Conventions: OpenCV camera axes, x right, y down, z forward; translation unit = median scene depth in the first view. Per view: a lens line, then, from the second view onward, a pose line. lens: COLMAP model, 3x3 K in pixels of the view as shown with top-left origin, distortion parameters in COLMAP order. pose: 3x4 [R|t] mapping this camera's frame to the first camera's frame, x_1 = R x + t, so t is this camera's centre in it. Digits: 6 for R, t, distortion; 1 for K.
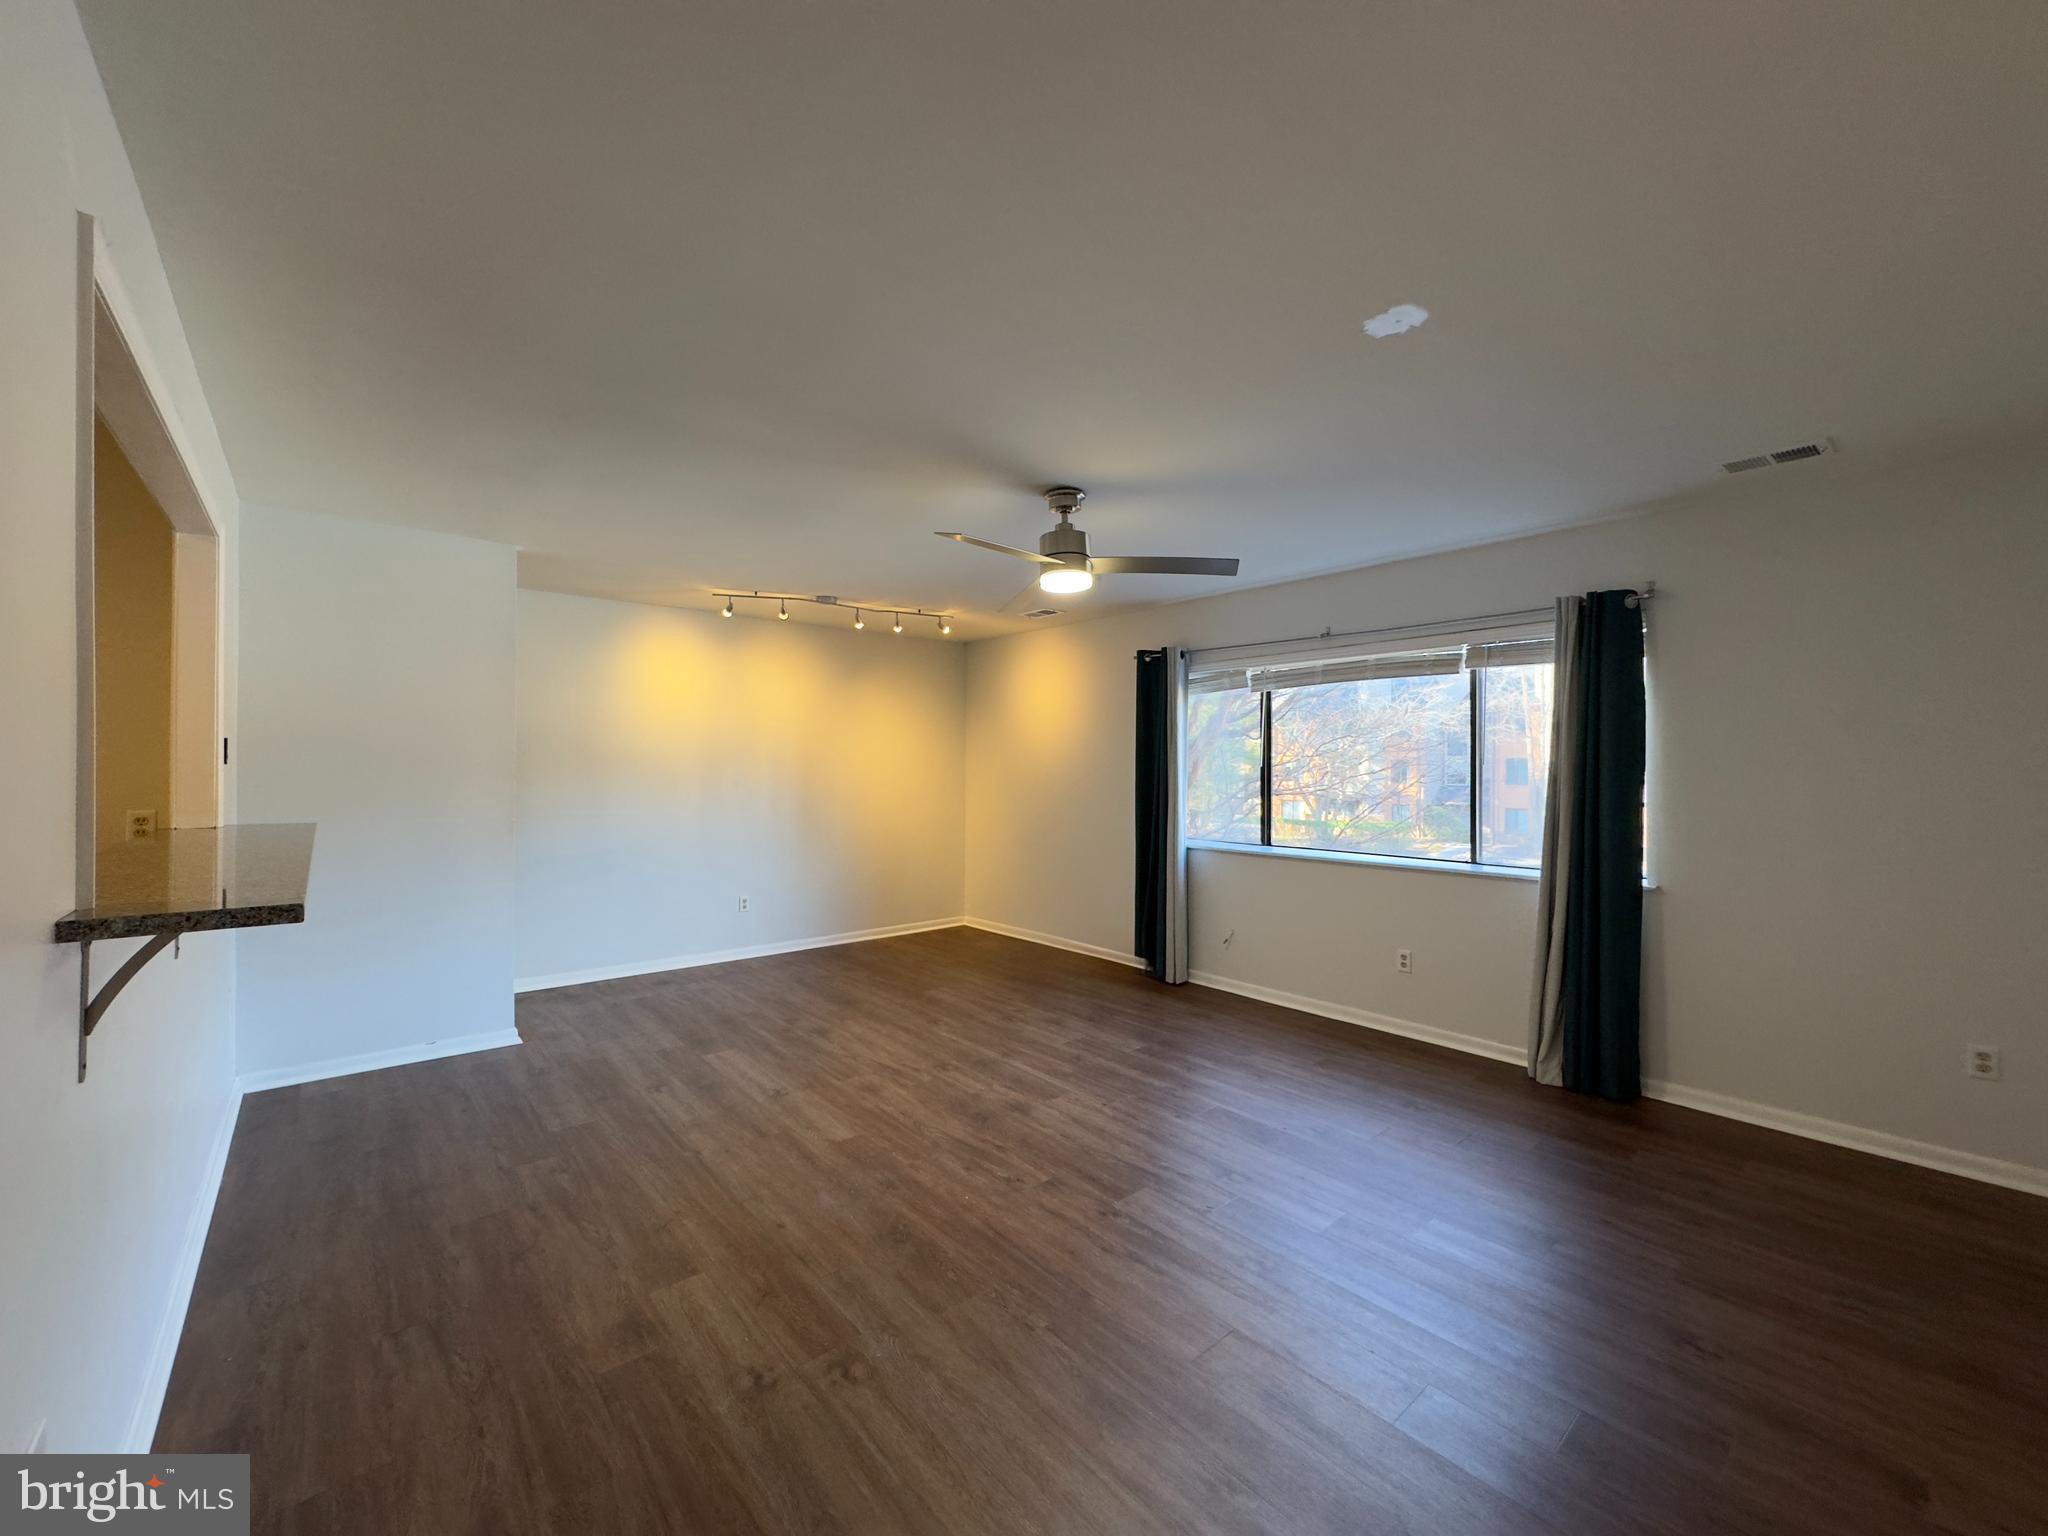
lens RADIAL K [[811.8, 0, 1022.3], [0, 811.8, 763.0], [0, 0, 1]] dist [-0.010204, 0.000120]
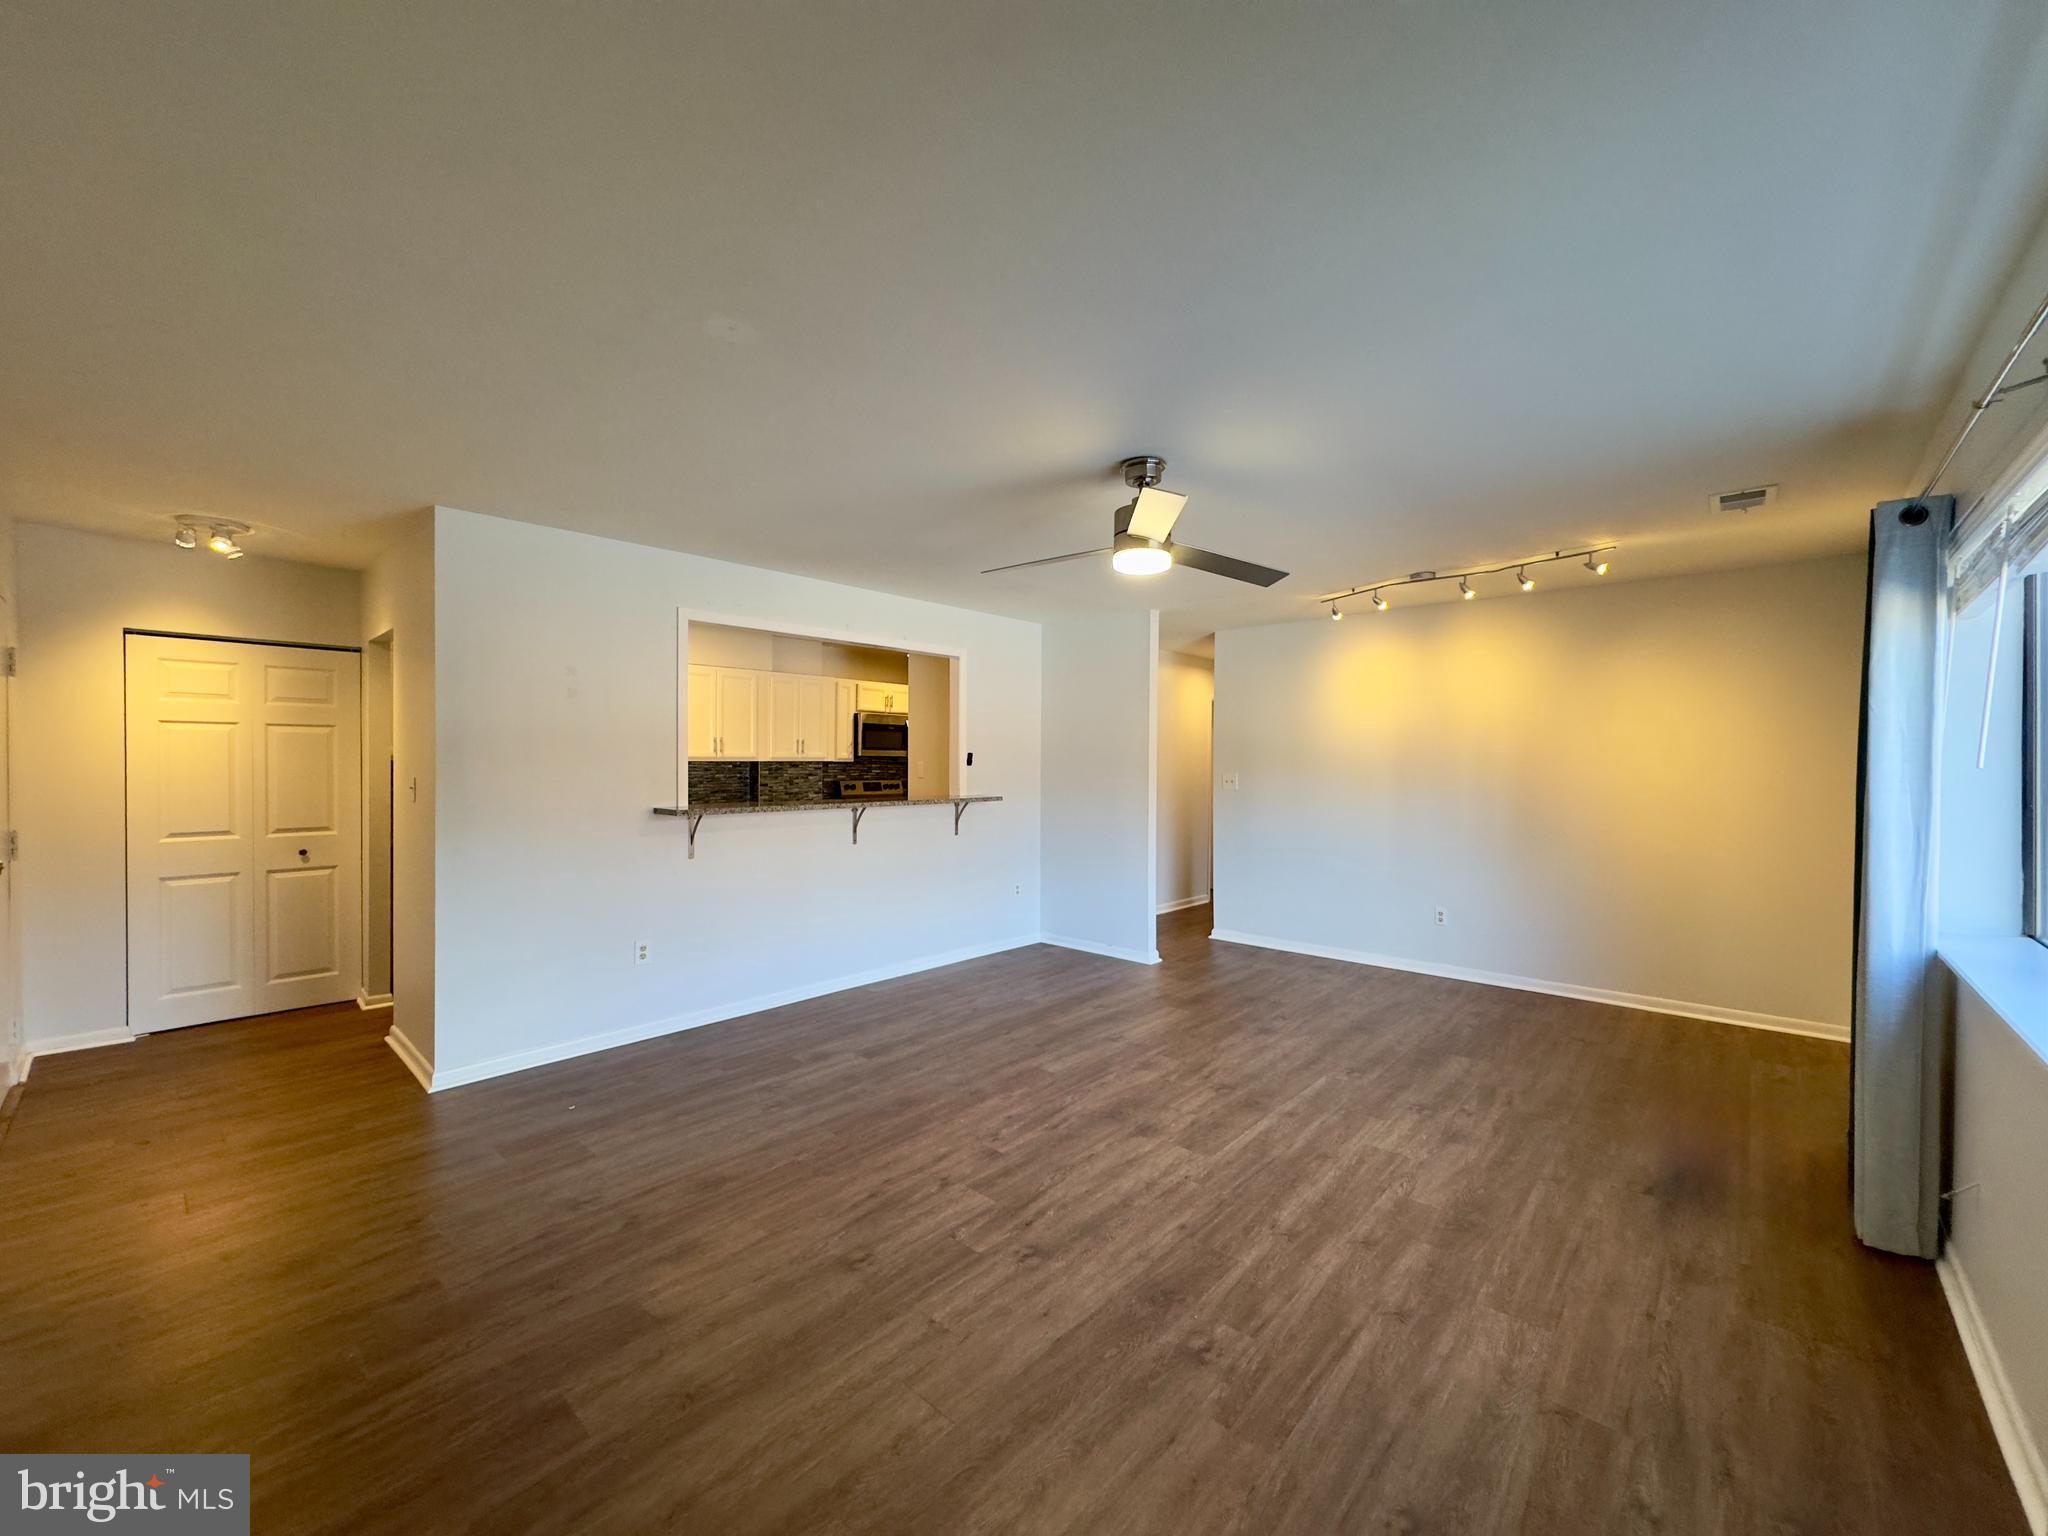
lens RADIAL K [[811.8, 0, 1022.0], [0, 811.8, 774.4], [0, 0, 1]] dist [-0.010204, 0.000120]
pose [[0.125663, 0.011599, -0.992005, 0.818876], [0.003384, 0.999921, 0.012120, -0.000262], [0.992067, -0.004880, 0.125613, 0.668090]]
